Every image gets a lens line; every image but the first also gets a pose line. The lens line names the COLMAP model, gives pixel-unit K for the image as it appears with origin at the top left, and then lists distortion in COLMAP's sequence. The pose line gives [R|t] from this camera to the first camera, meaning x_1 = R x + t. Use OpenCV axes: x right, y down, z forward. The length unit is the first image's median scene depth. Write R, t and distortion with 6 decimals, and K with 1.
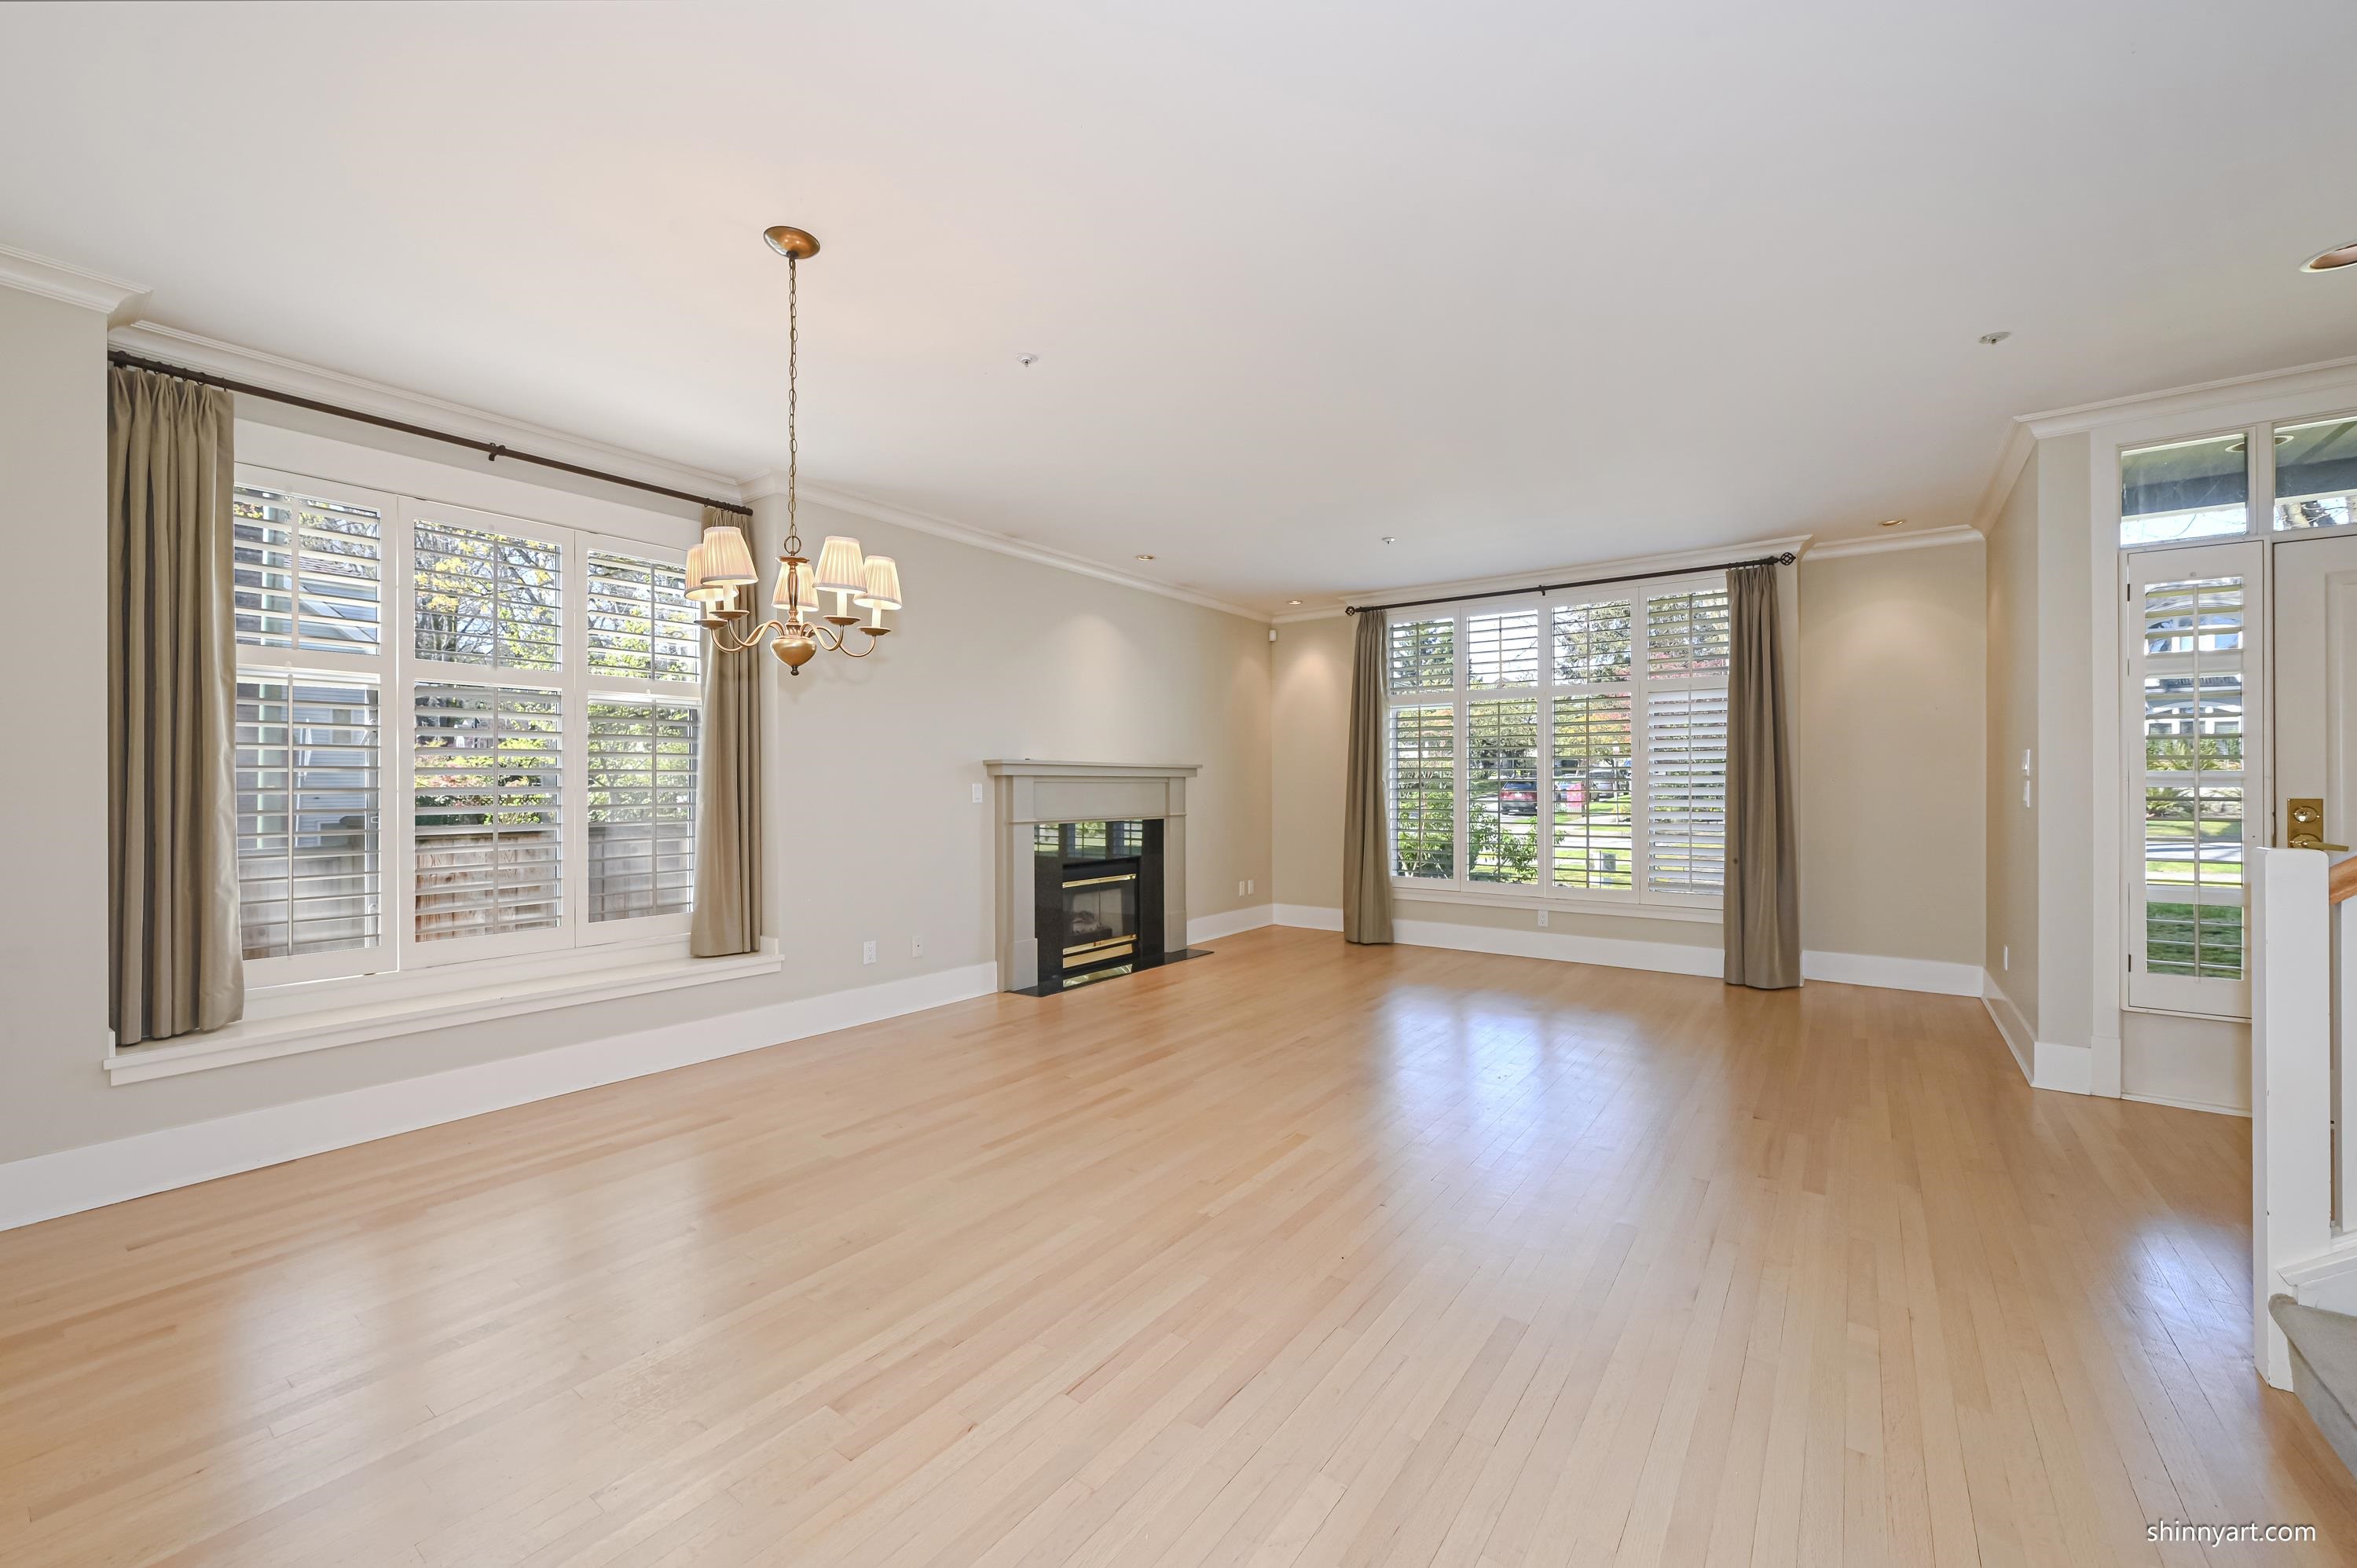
lens RADIAL K [[927.8, 0, 1178.5], [0, 927.8, 784.0], [0, 0, 1]] dist [-0.000271, -0.000026]
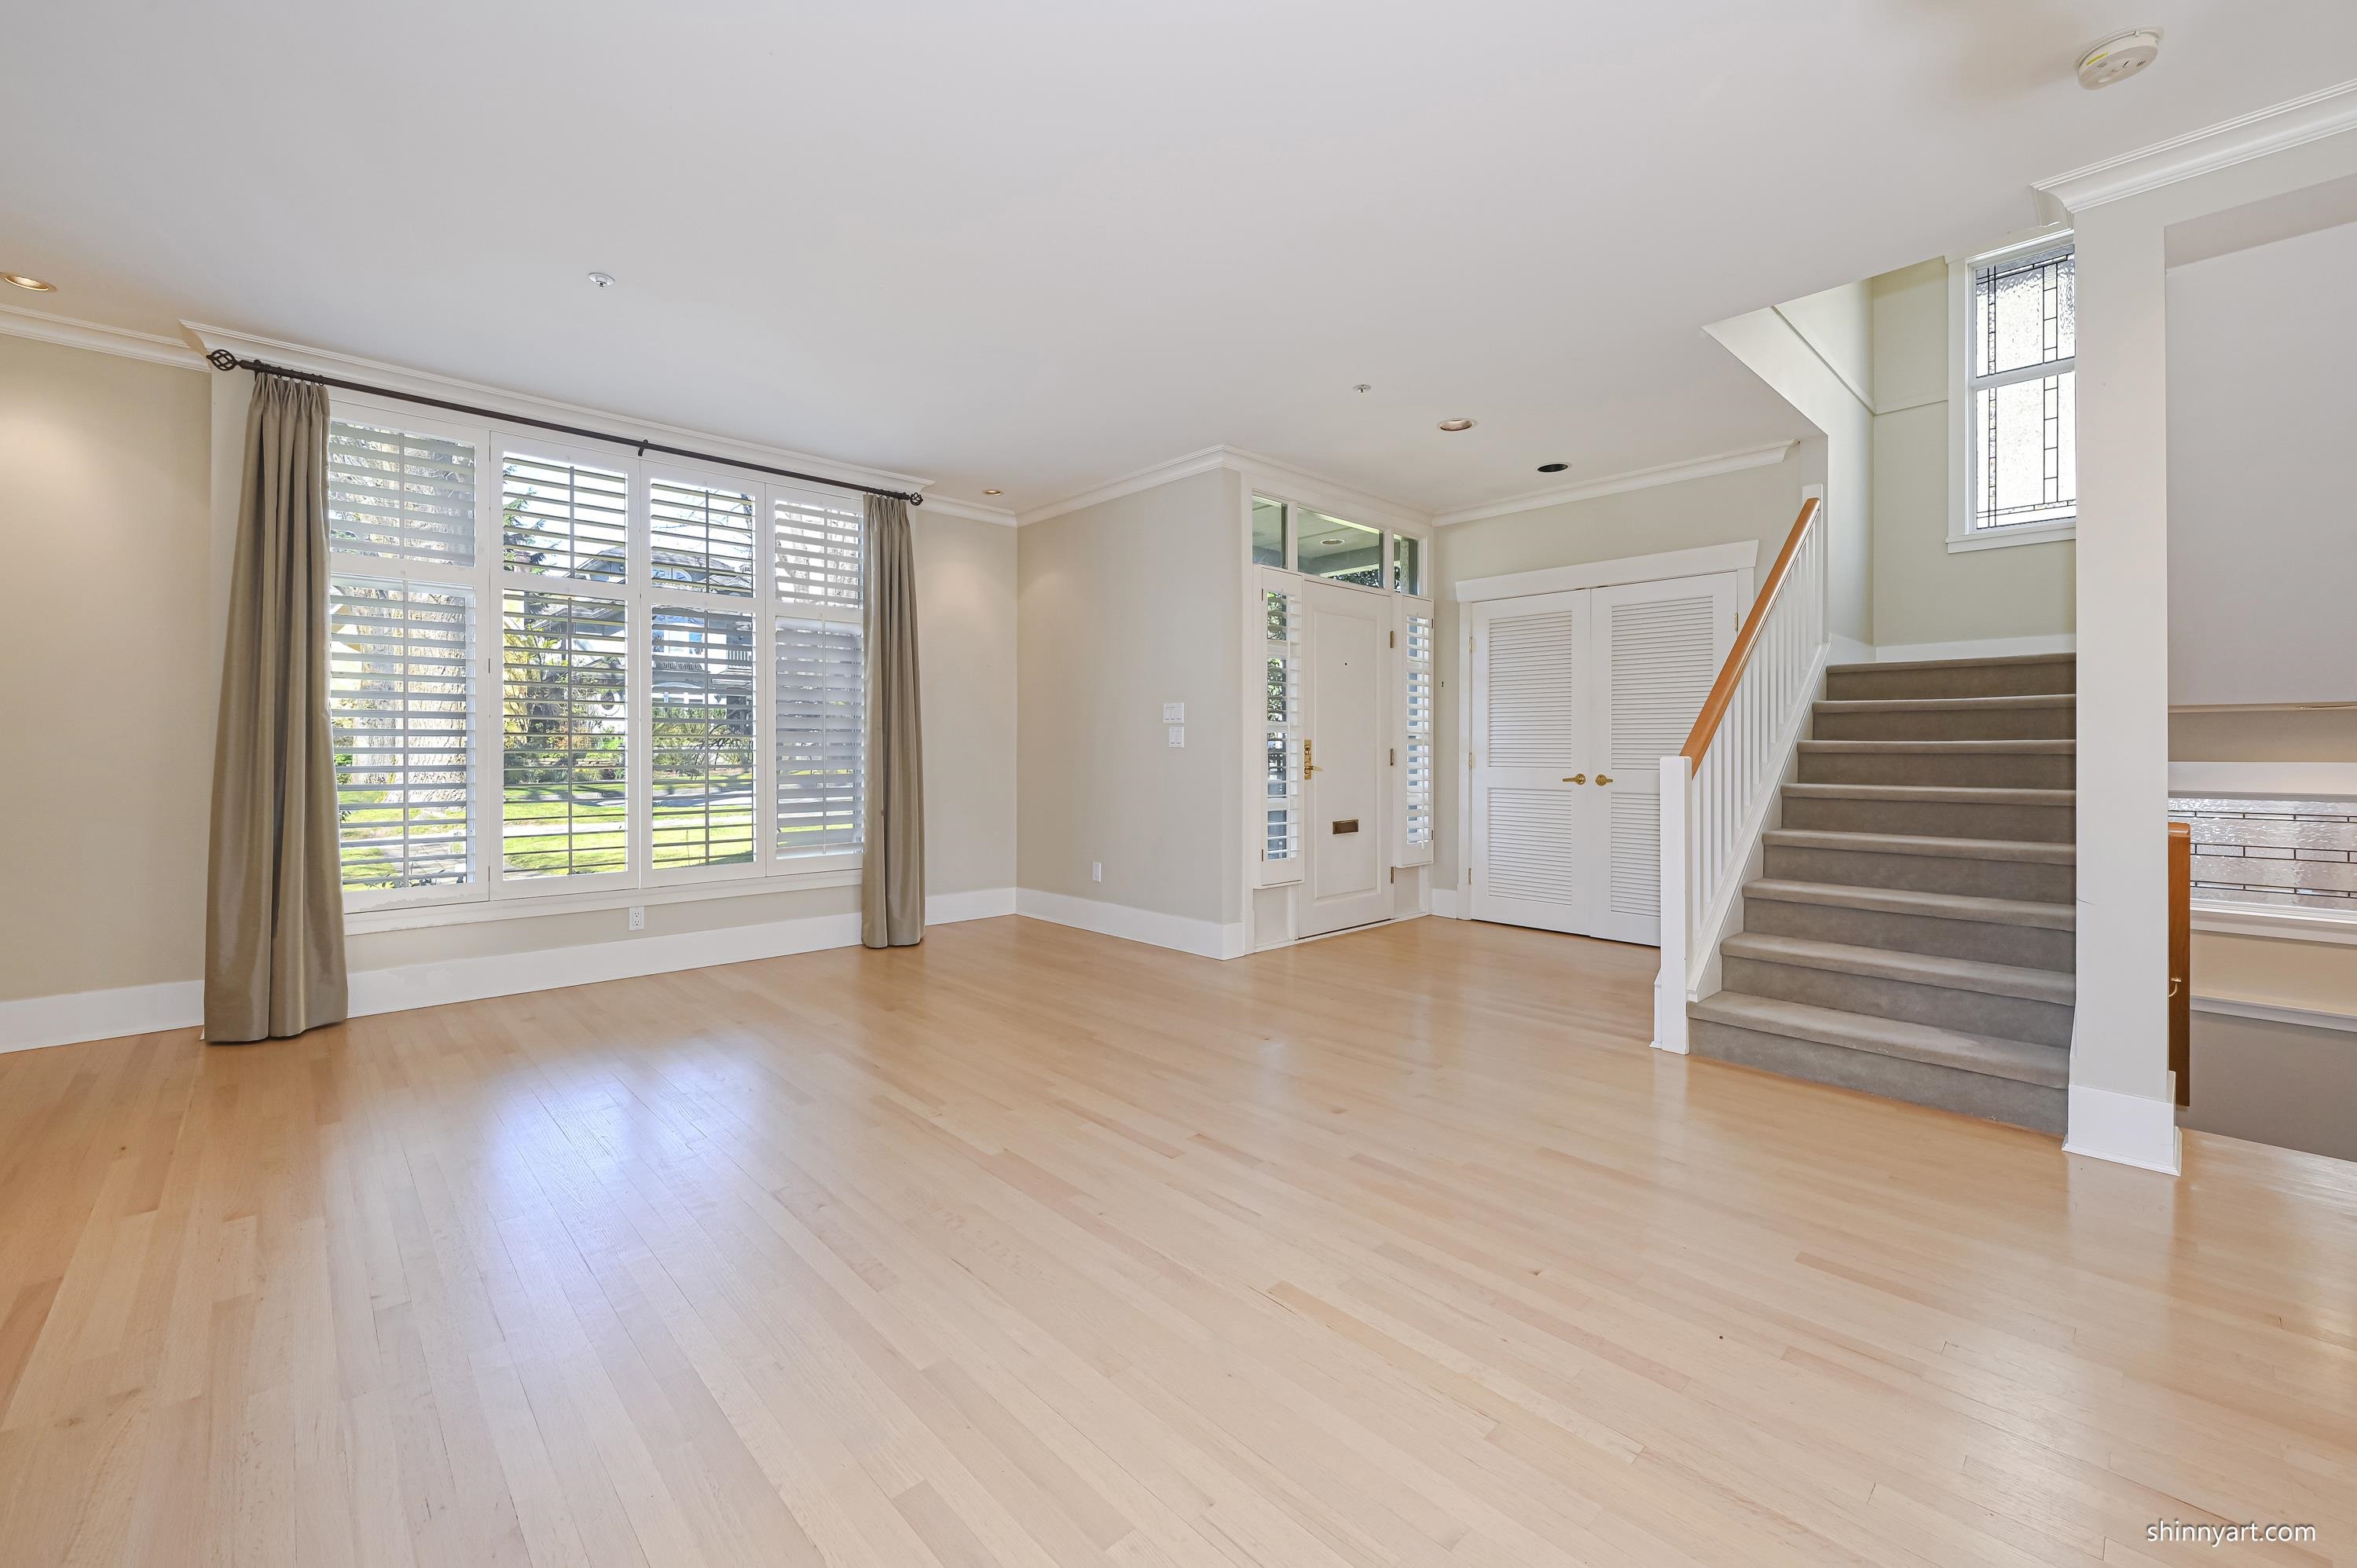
lens RADIAL K [[944.7, 0, 1184.2], [0, 944.7, 748.4], [0, 0, 1]] dist [-0.002465, -0.000061]
pose [[0.183727, 0.002767, 0.982973, -0.269120], [-0.002145, 0.999995, -0.002414, 0.021141], [-0.982975, -0.001665, 0.183732, 0.544146]]
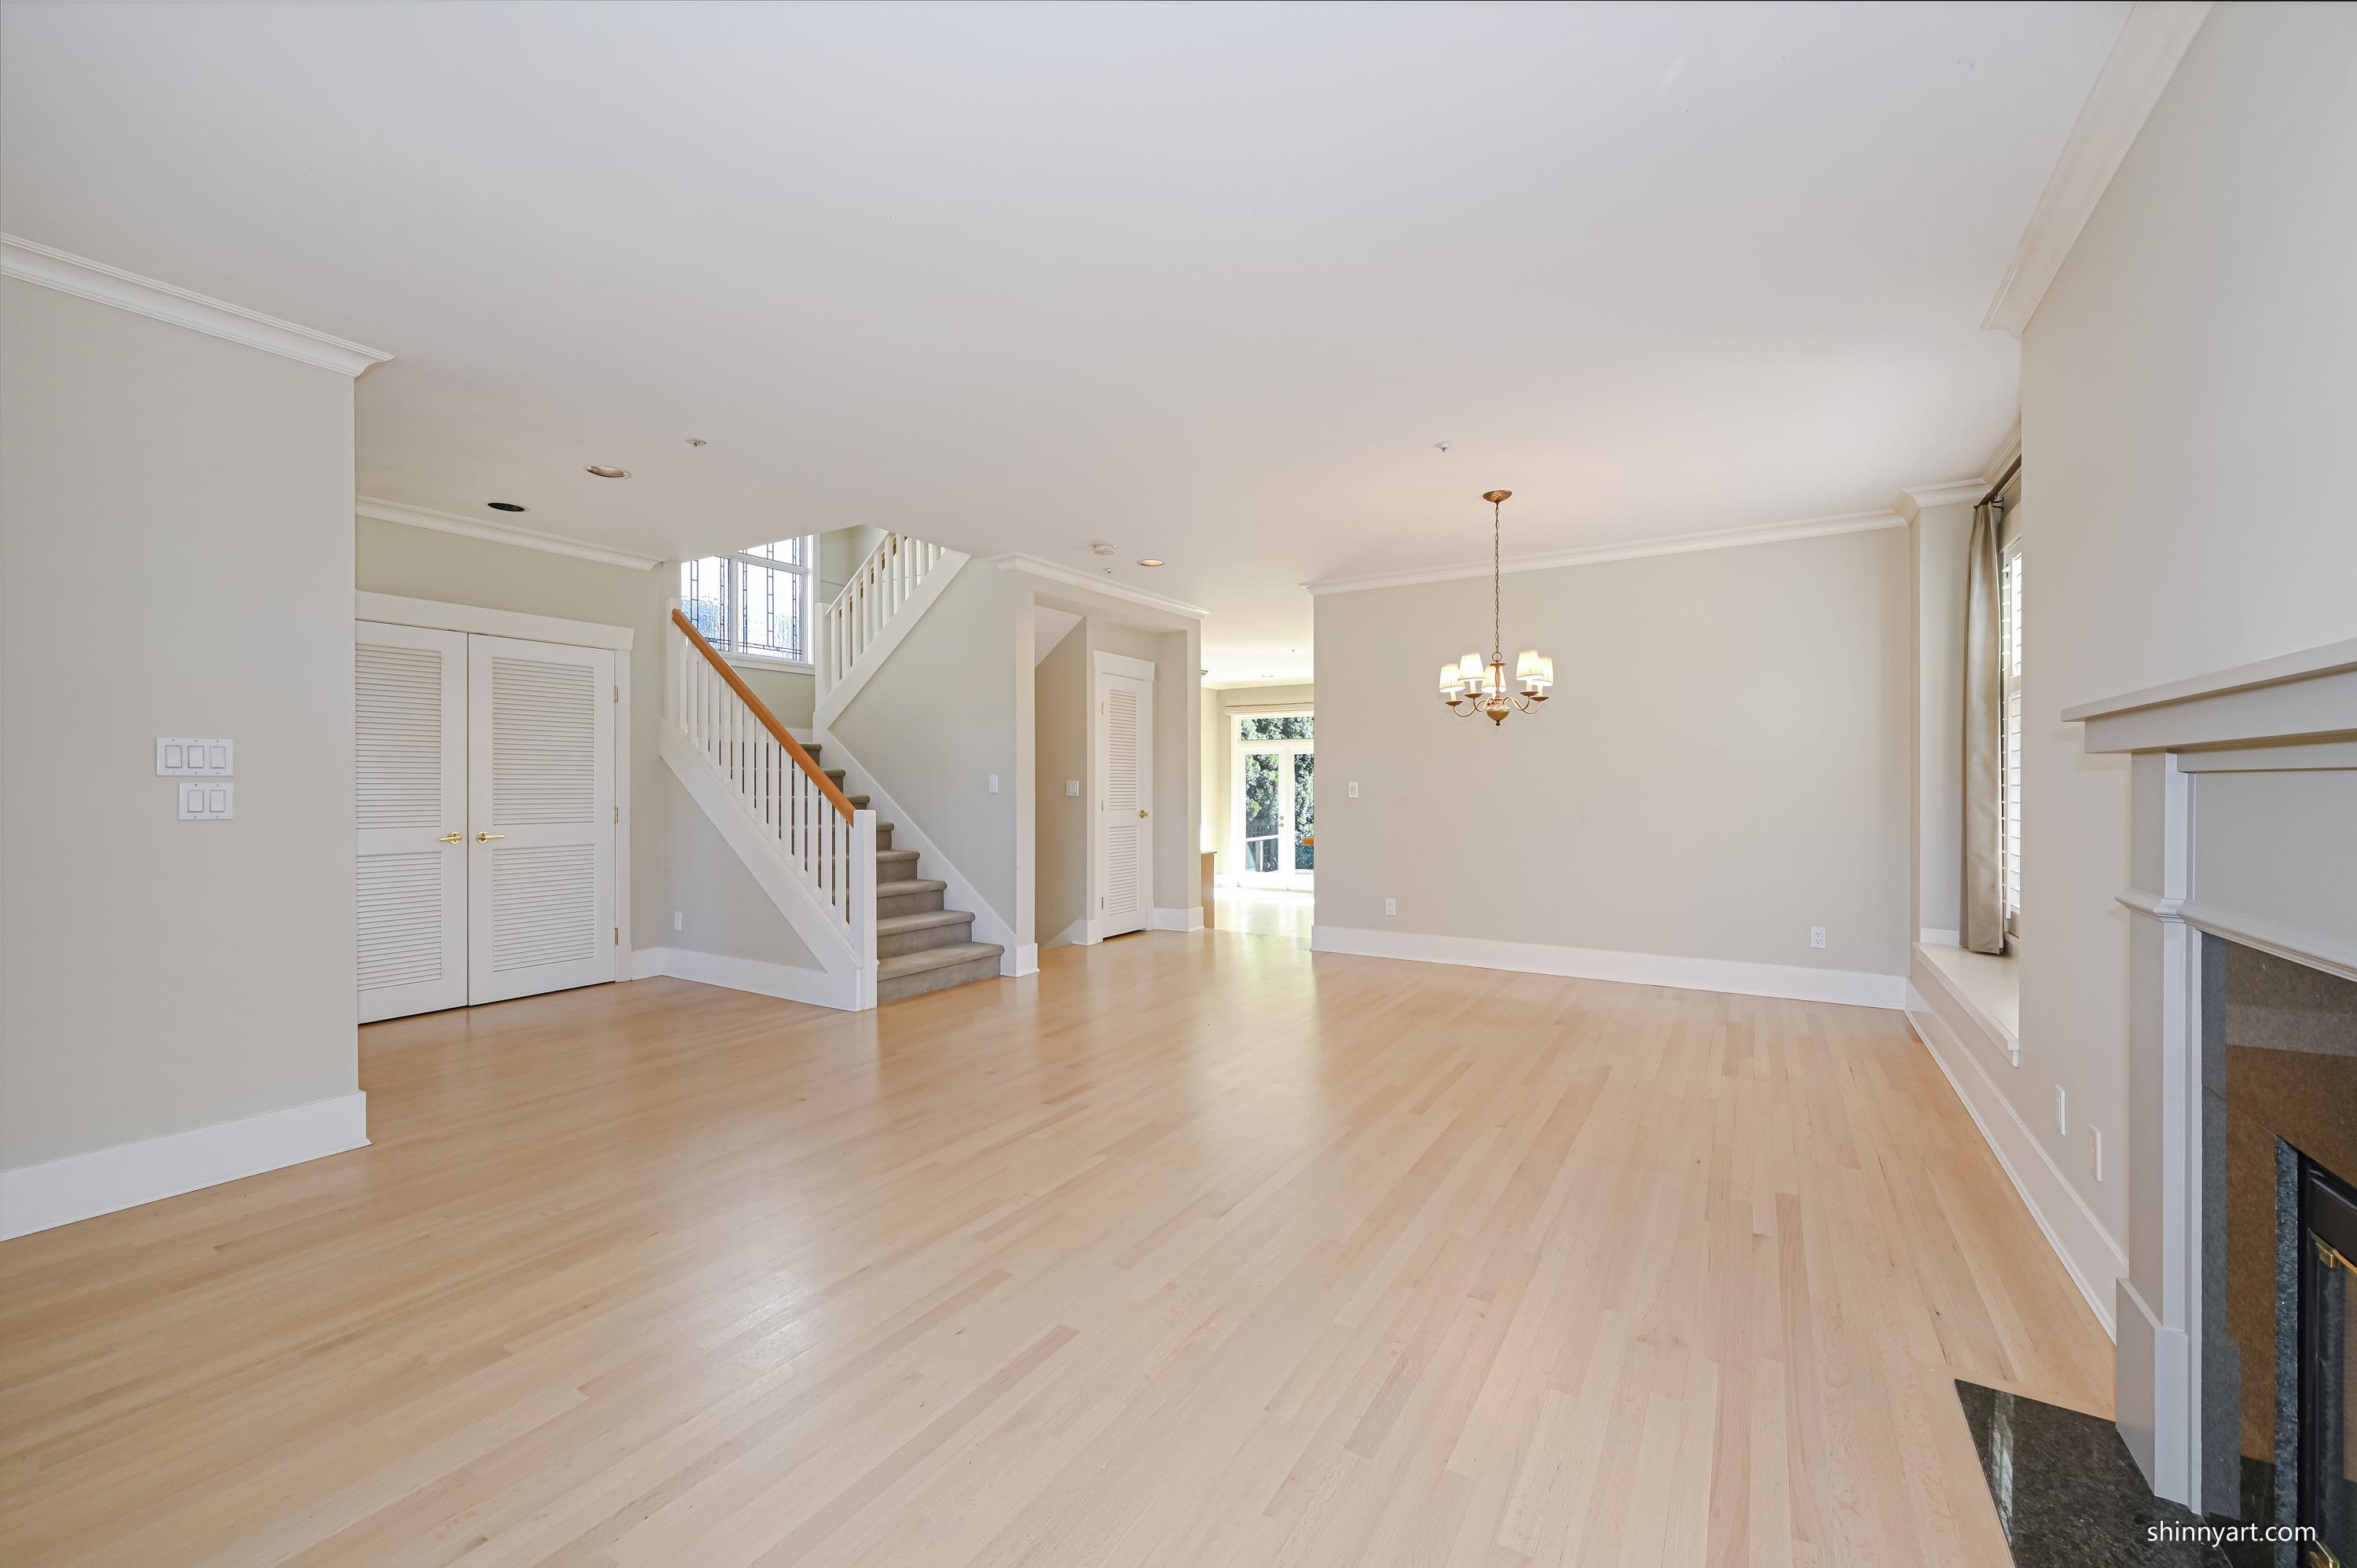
lens RADIAL K [[927.8, 0, 1178.5], [0, 927.8, 784.0], [0, 0, 1]] dist [-0.000271, -0.000026]
pose [[-0.997896, 0.002823, -0.064767, 0.157508], [0.002786, 0.999996, 0.000672, 0.000150], [0.064769, 0.000491, -0.997900, 1.261071]]
